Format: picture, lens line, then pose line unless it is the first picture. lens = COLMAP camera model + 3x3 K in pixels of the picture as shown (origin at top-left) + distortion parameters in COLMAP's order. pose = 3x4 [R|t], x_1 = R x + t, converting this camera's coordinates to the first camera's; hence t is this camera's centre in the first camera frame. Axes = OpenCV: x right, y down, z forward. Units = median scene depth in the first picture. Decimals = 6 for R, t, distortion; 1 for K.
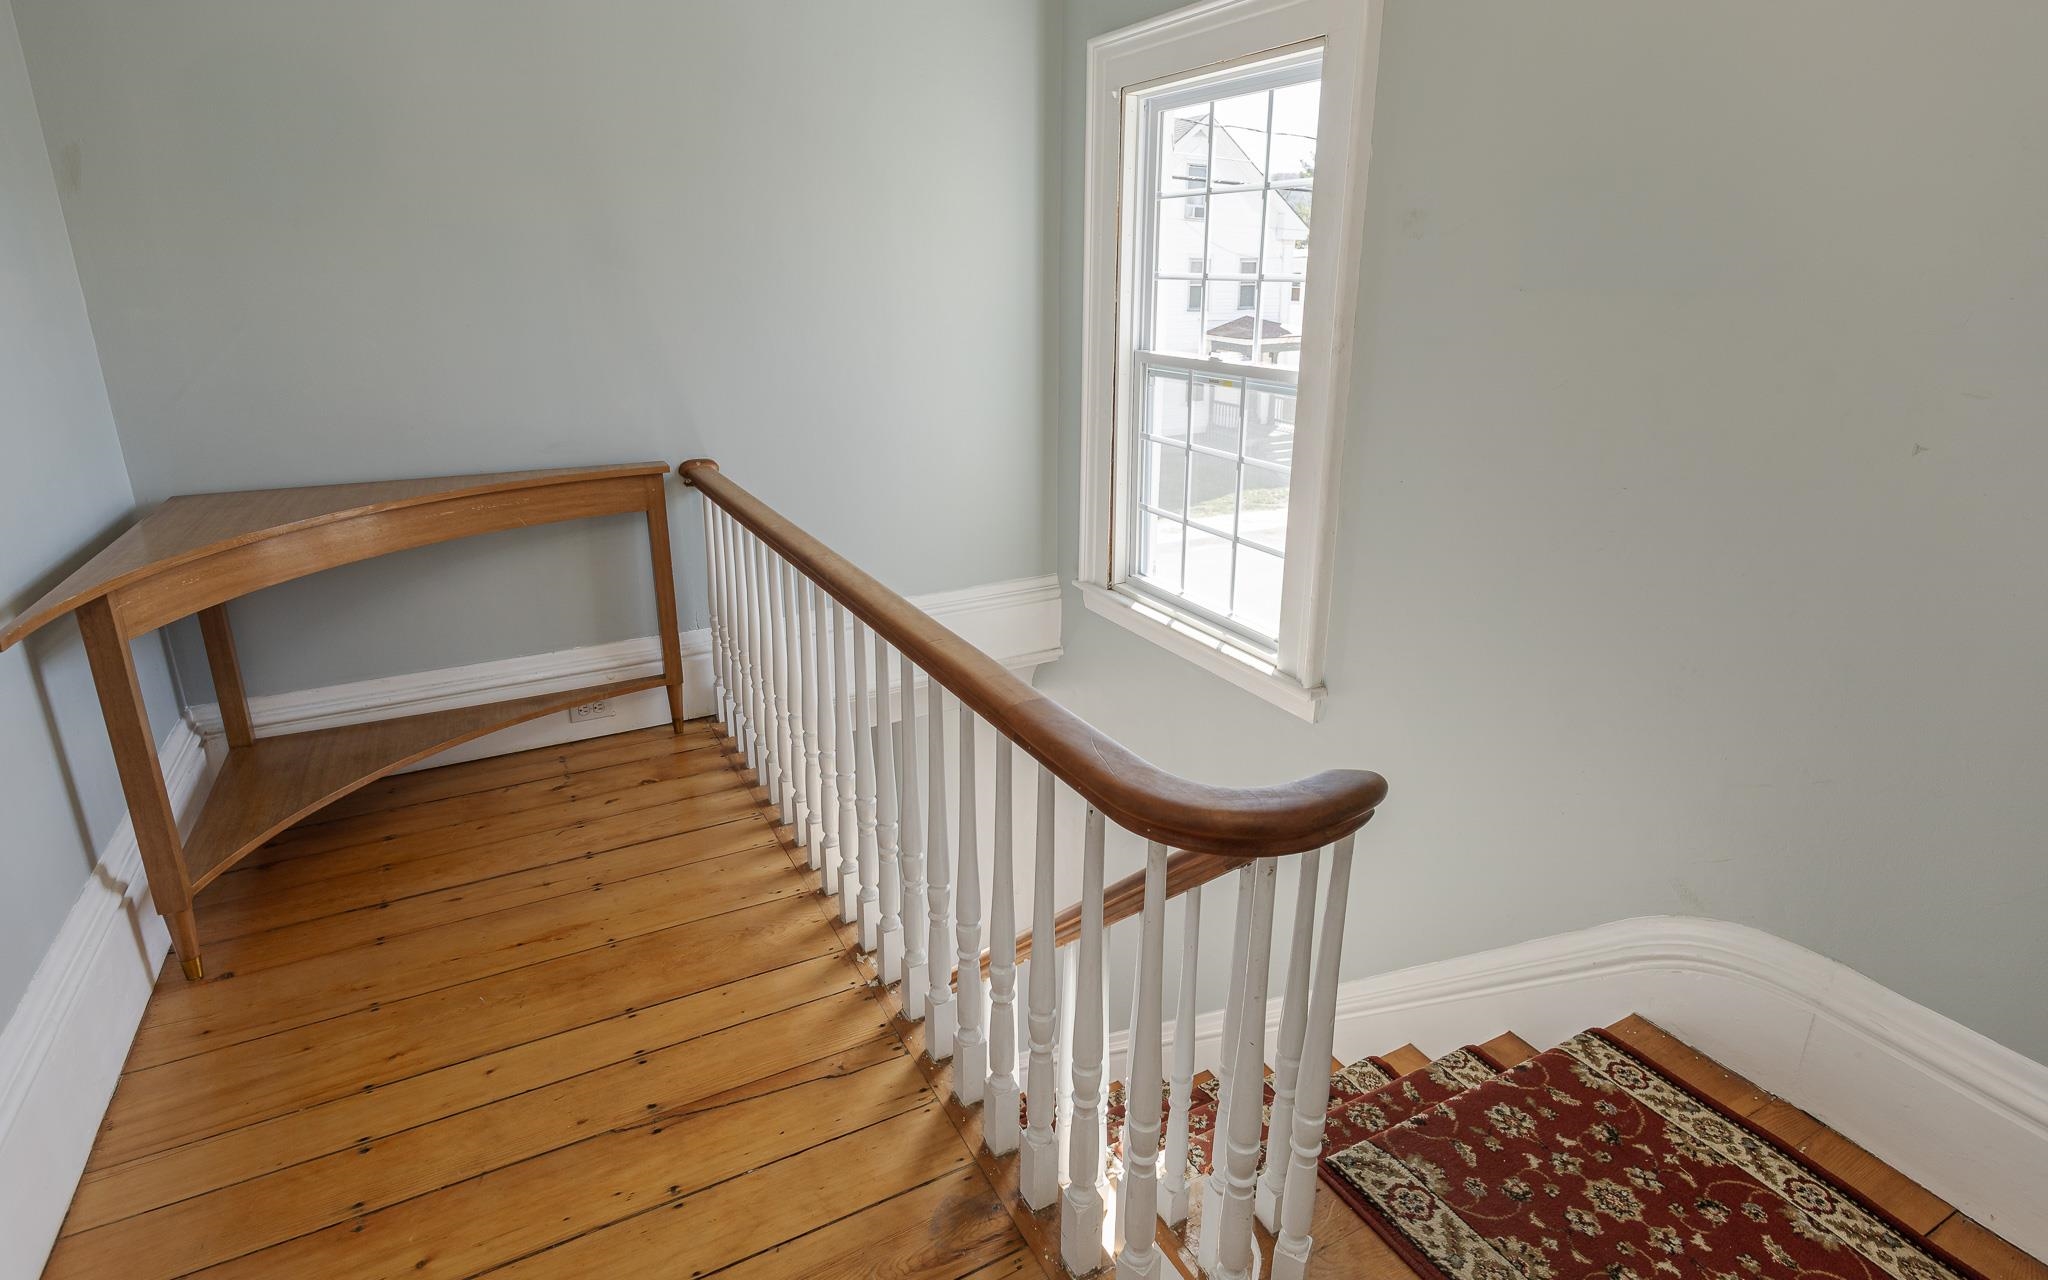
lens RADIAL K [[1096.3, 0, 1025.4], [0, 1096.3, 599.4], [0, 0, 1]] dist [-0.001257, -0.000022]
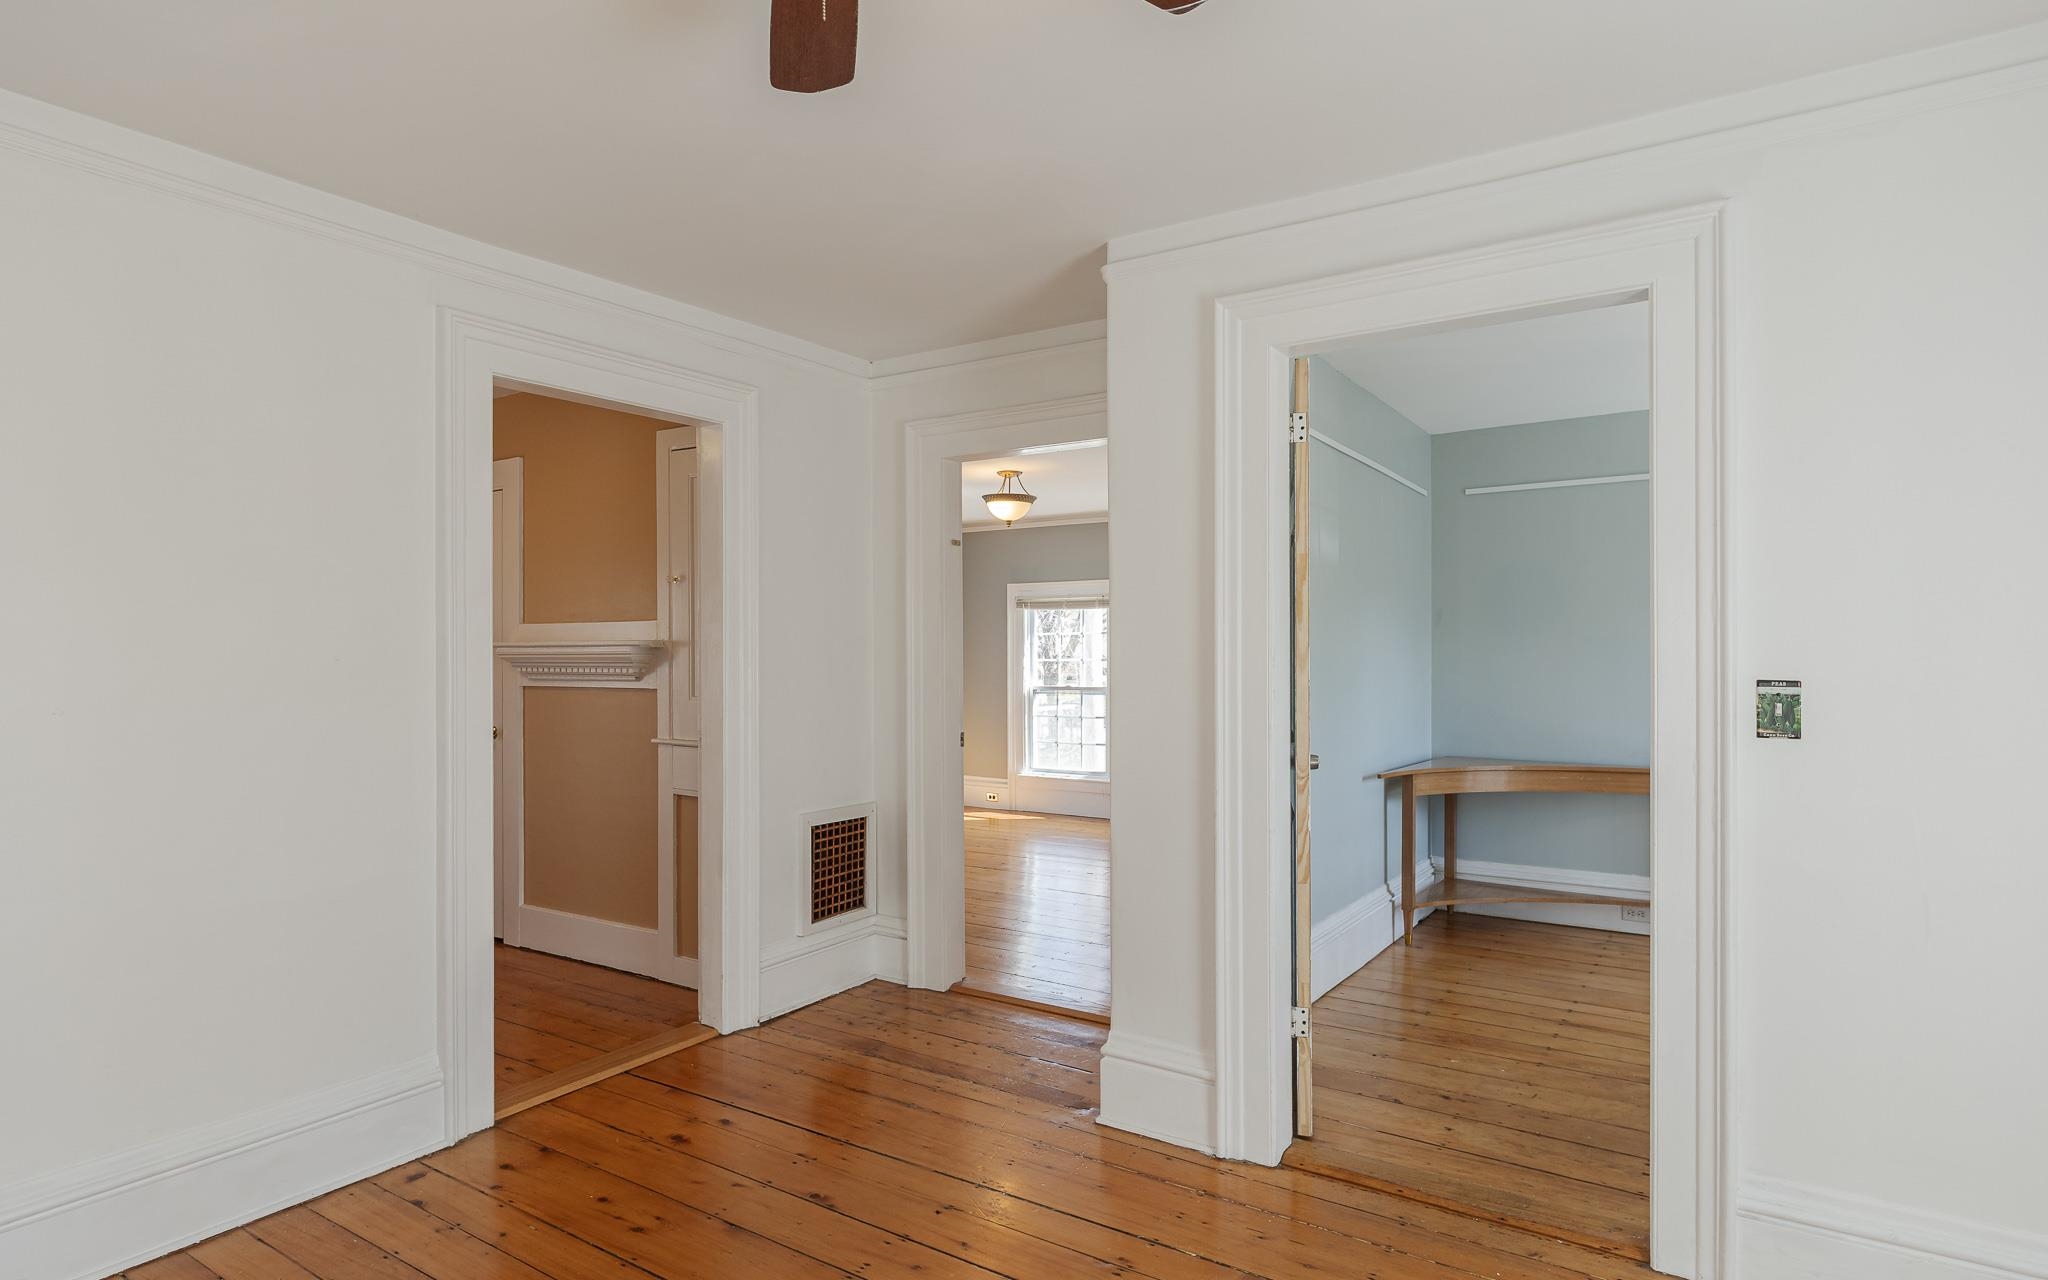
lens RADIAL K [[1068.3, 0, 1027.1], [0, 1068.3, 673.7], [0, 0, 1]] dist [-0.000403, -0.000138]
pose [[0.485656, 0.015316, -0.874016, 0.820275], [-0.259474, 0.957310, -0.127404, 0.288813], [0.834752, 0.288659, 0.468897, -0.904999]]
